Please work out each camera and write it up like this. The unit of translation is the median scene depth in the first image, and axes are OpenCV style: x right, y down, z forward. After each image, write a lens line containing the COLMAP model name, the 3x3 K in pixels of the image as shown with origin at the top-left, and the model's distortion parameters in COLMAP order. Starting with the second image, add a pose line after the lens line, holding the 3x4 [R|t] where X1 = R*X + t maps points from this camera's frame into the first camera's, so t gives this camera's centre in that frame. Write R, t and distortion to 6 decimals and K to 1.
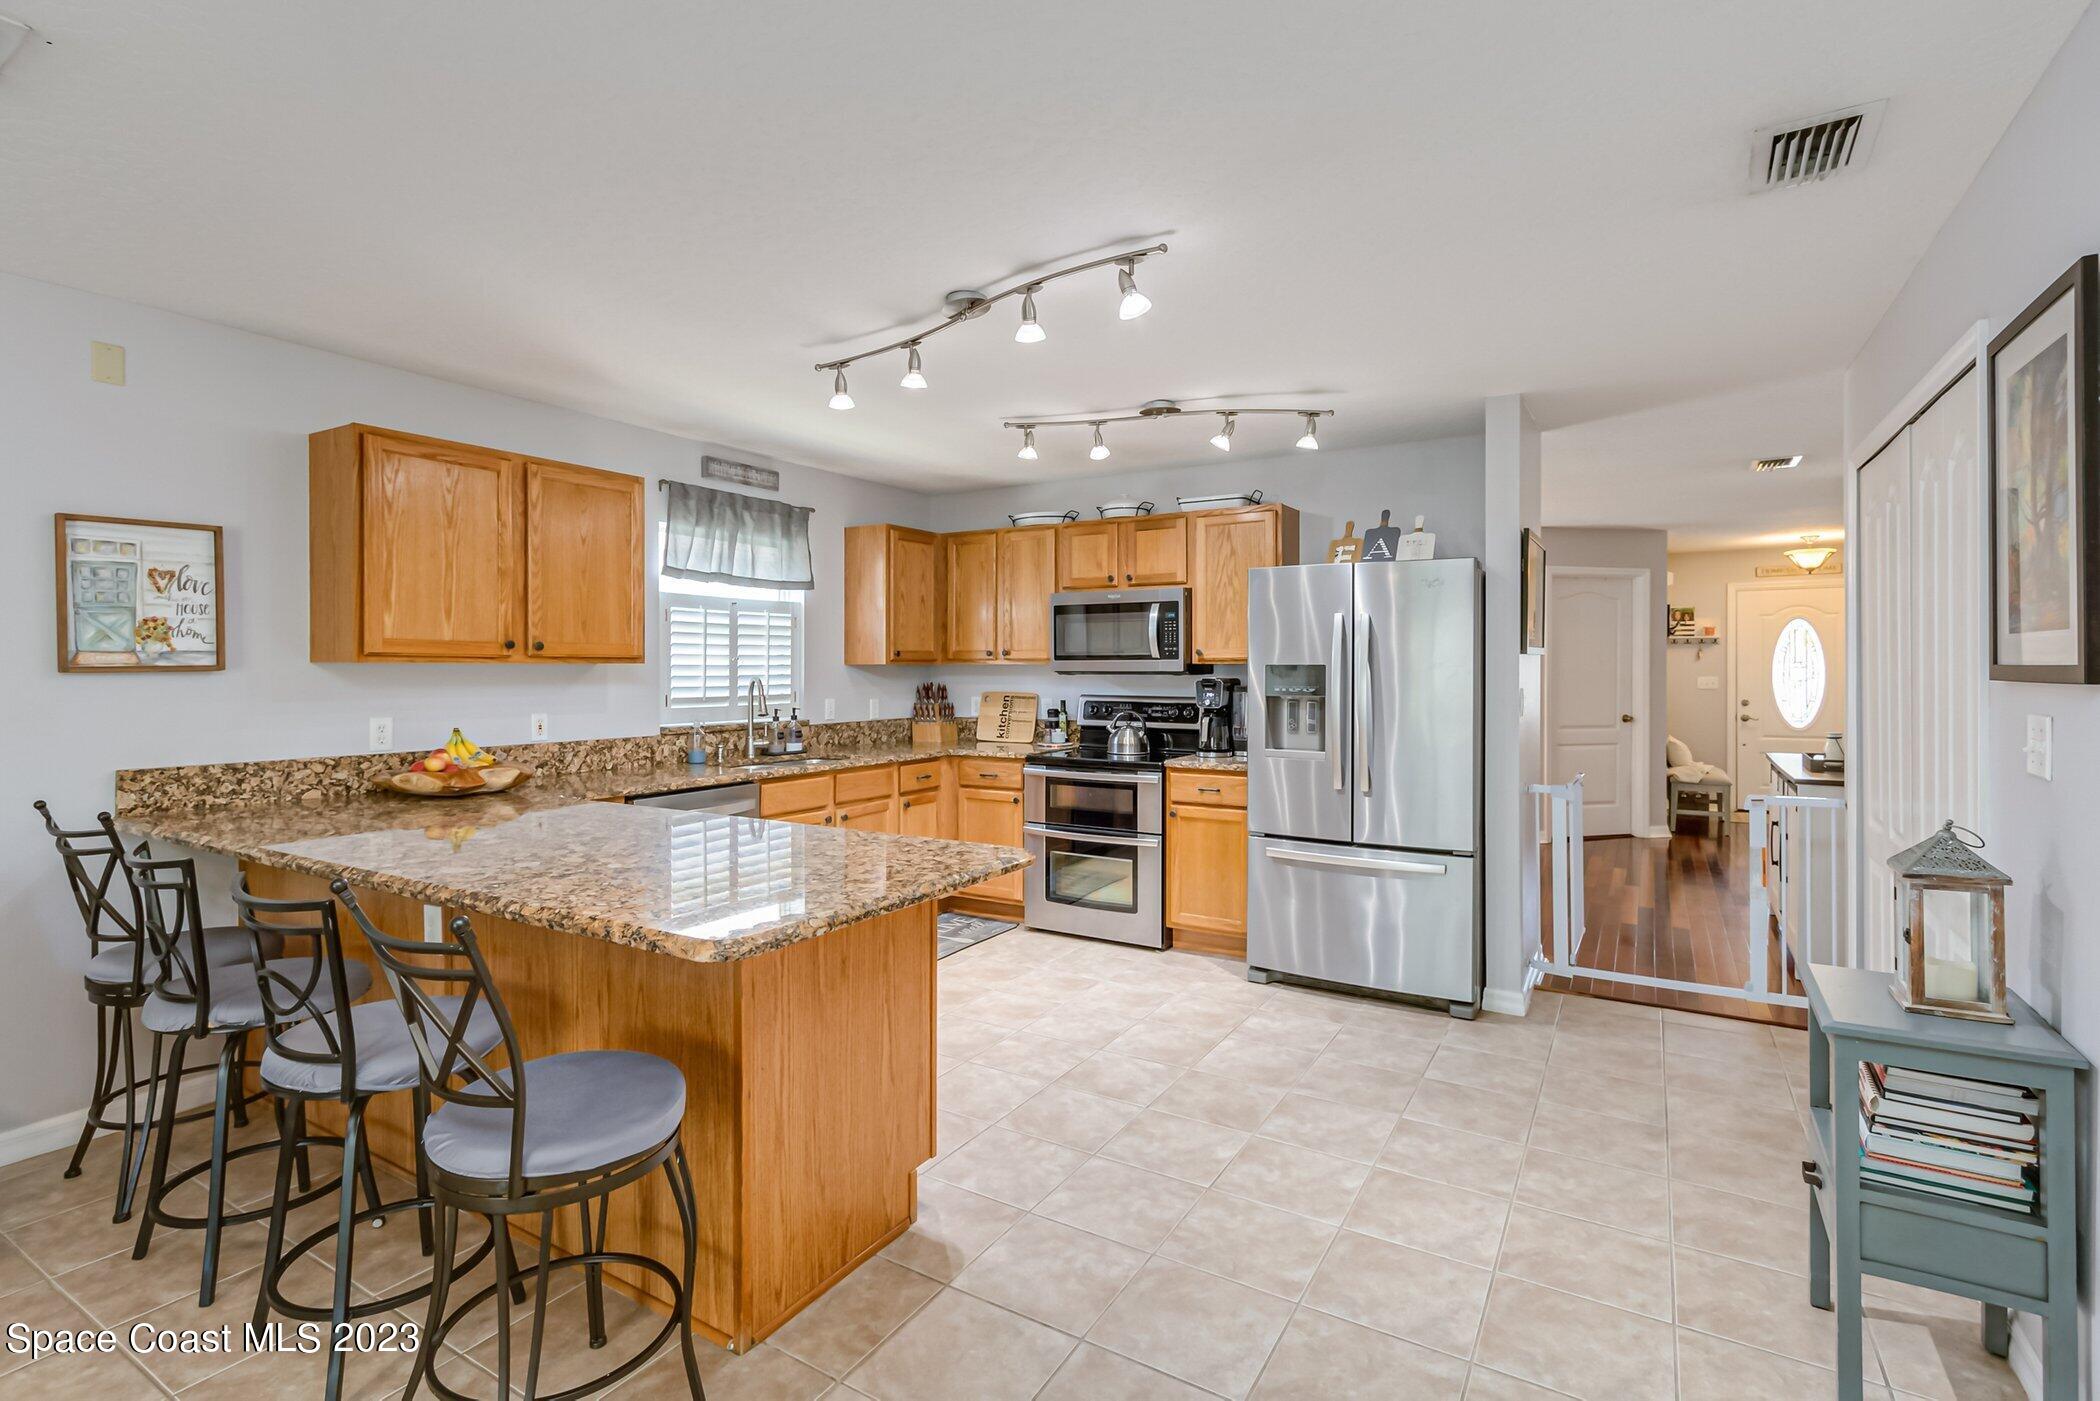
lens RADIAL K [[990.2, 0, 1040.1], [0, 990.2, 669.0], [0, 0, 1]] dist [-0.000530, 0.000055]
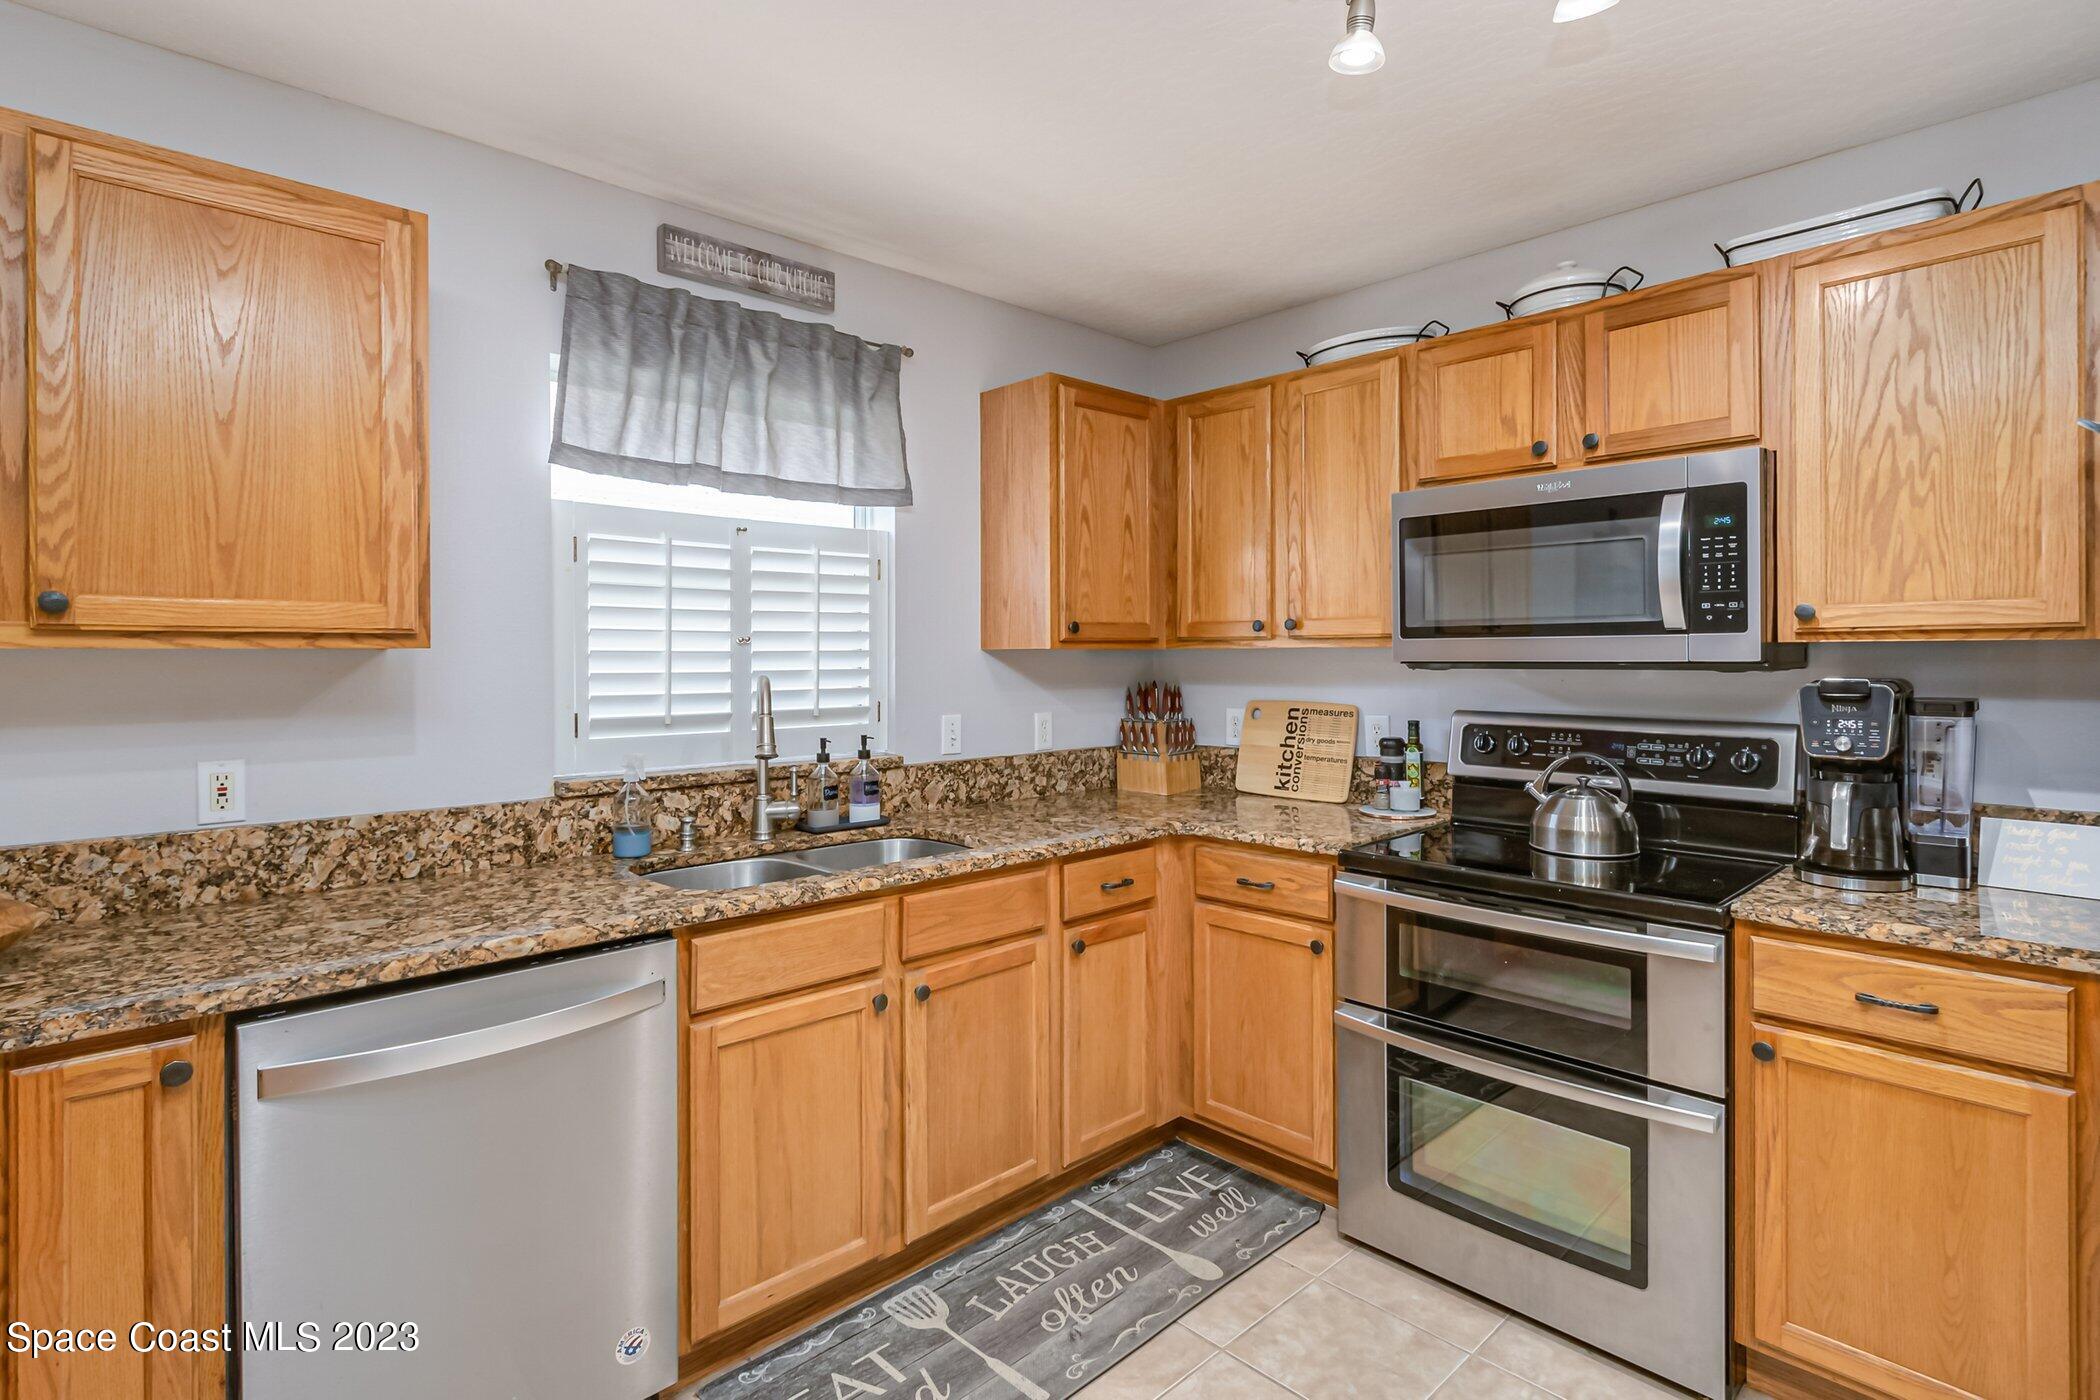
lens RADIAL K [[1039.5, 0, 1041.6], [0, 1039.5, 658.9], [0, 0, 1]] dist [0.001441, -0.000199]
pose [[0.964069, -0.002935, -0.265635, -0.019650], [0.003467, 0.999993, 0.001536, -0.000337], [0.265629, -0.002402, 0.964072, 0.524346]]
